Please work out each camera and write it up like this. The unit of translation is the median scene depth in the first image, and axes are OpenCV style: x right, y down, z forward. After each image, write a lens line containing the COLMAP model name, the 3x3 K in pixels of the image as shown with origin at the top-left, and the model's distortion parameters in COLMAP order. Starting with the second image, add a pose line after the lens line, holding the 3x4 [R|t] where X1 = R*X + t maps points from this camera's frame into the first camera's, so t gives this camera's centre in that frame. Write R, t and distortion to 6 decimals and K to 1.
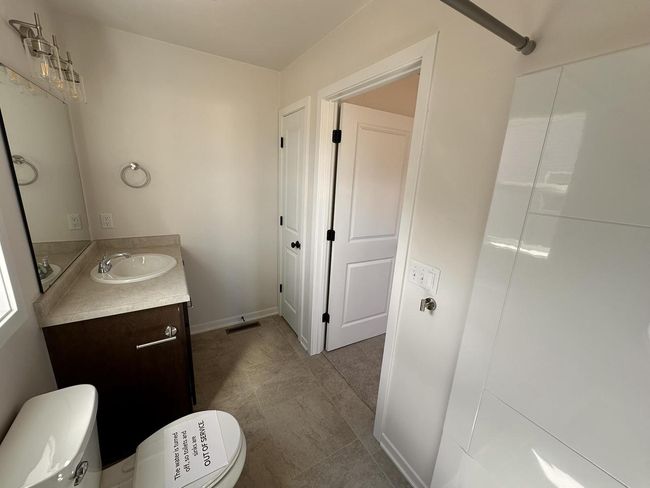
lens RADIAL K [[257.2, 0, 325.4], [0, 257.2, 240.3], [0, 0, 1]] dist [-0.000997, 0.000285]
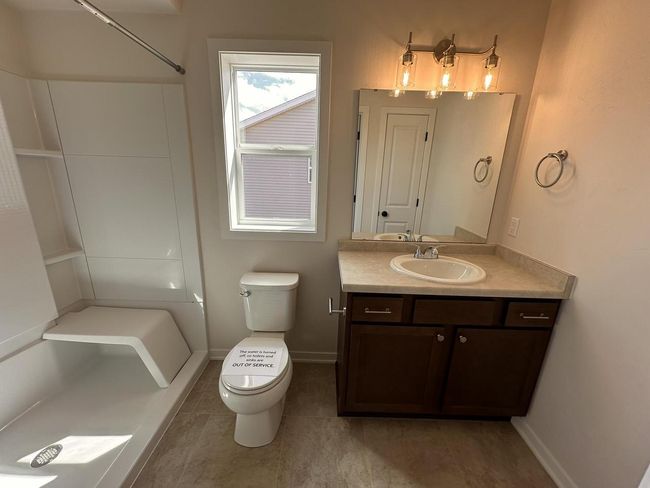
lens RADIAL K [[257.2, 0, 325.4], [0, 257.2, 240.3], [0, 0, 1]] dist [-0.000997, 0.000285]
pose [[-0.514772, 0.153948, -0.843392, 0.178564], [-0.269023, 0.905052, 0.329404, -0.156739], [0.814025, 0.396460, -0.424481, 0.932913]]
